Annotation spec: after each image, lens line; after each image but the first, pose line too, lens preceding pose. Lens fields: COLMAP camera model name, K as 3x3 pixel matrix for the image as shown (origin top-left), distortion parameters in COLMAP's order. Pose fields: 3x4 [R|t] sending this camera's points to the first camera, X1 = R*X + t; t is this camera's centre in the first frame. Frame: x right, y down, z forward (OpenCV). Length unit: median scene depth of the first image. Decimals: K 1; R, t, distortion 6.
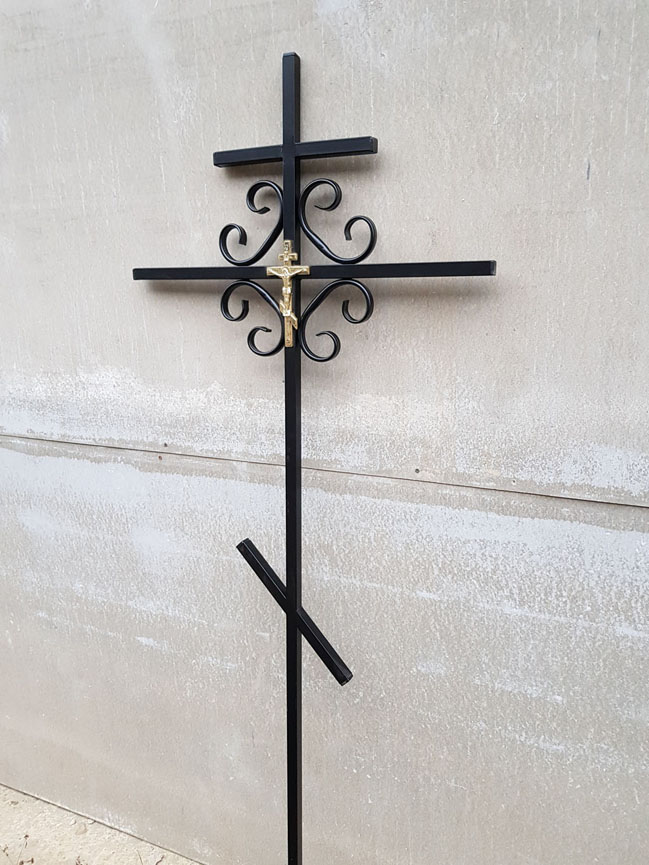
lens RADIAL K [[676.4, 0, 329.5], [0, 676.4, 428.2], [0, 0, 1]] dist [0.046778, -0.089416]
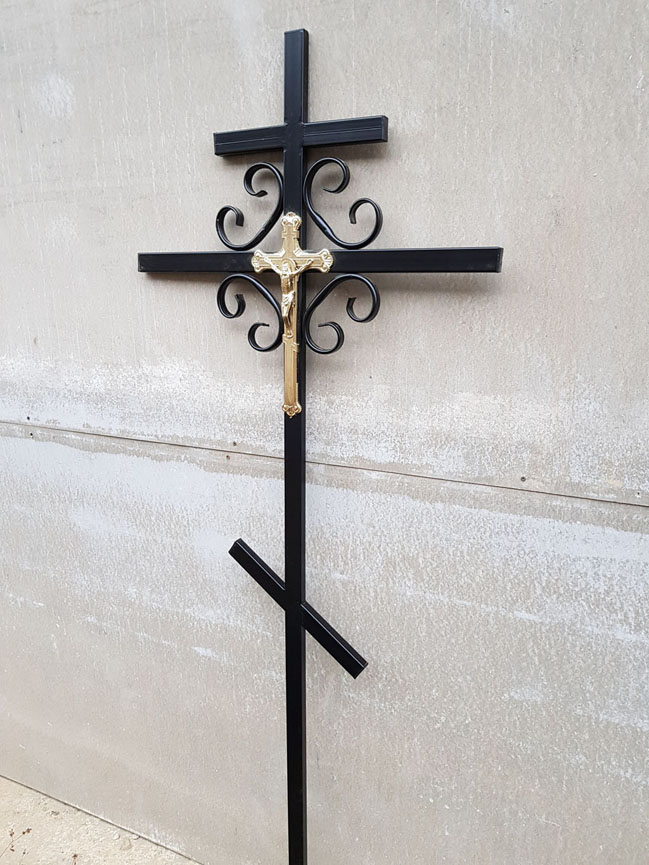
lens RADIAL K [[676.4, 0, 323.9], [0, 676.4, 431.8], [0, 0, 1]] dist [0.046778, -0.089416]
pose [[0.999386, 0.019876, -0.028851, -0.098917], [-0.019661, 0.999777, 0.007722, -0.001183], [0.028998, -0.007150, 0.999554, 0.081786]]
